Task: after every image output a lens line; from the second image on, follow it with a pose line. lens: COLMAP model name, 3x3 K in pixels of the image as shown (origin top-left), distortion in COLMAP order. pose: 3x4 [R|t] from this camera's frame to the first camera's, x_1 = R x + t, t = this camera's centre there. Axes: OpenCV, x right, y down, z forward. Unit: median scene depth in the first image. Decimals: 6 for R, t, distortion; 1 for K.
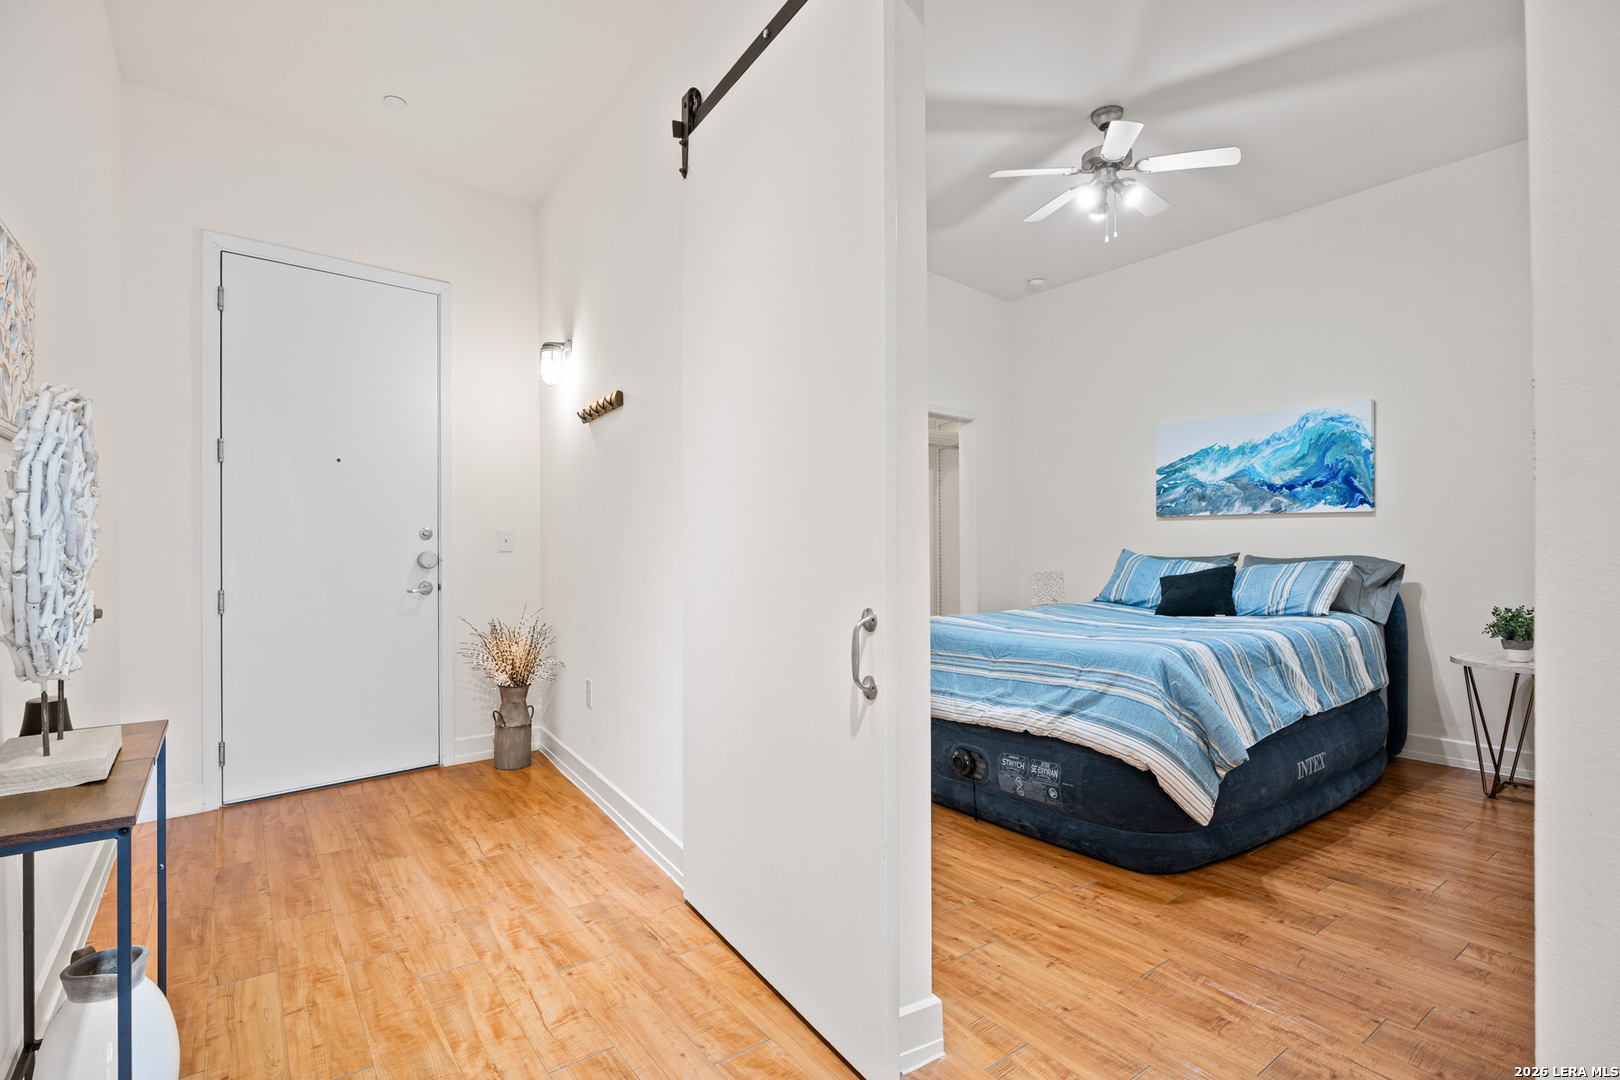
lens RADIAL K [[794.8, 0, 784.0], [0, 794.8, 539.4], [0, 0, 1]] dist [-0.010619, 0.000365]
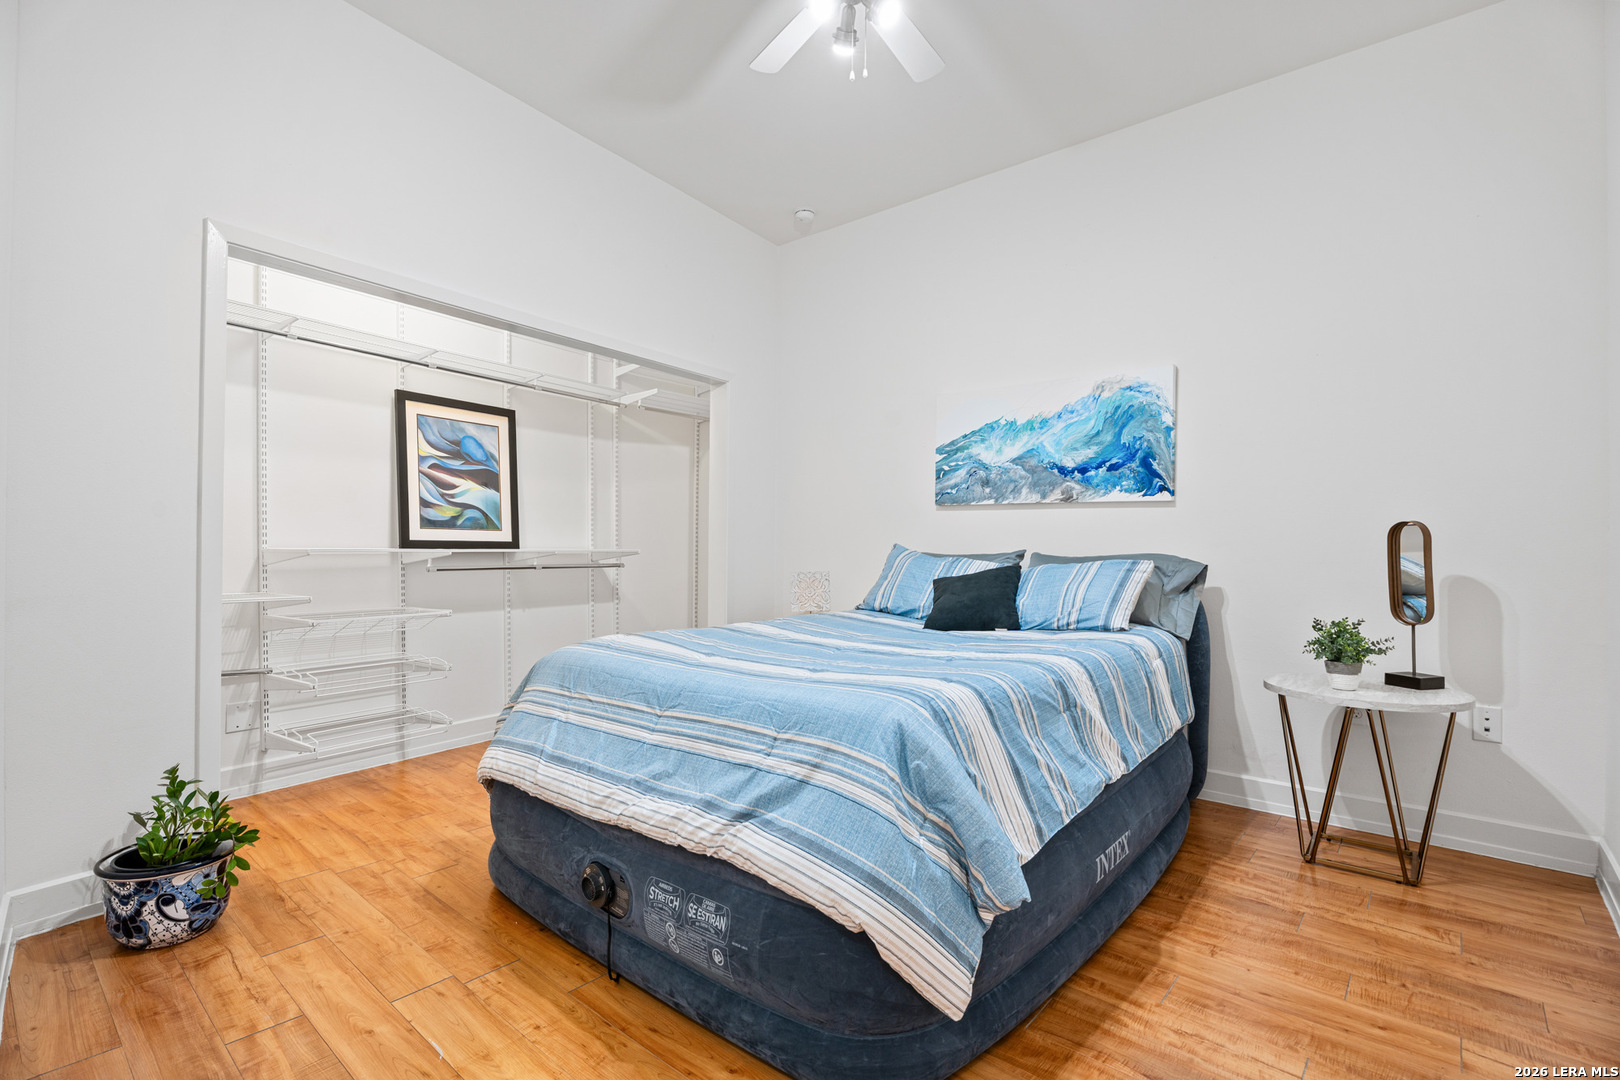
lens RADIAL K [[745.2, 0, 805.7], [0, 745.2, 545.7], [0, 0, 1]] dist [-0.025236, 0.001219]
pose [[0.973205, 0.015340, 0.229427, 0.237744], [-0.016805, 0.999849, 0.004436, 0.017491], [-0.229325, -0.008173, 0.973316, 0.407495]]
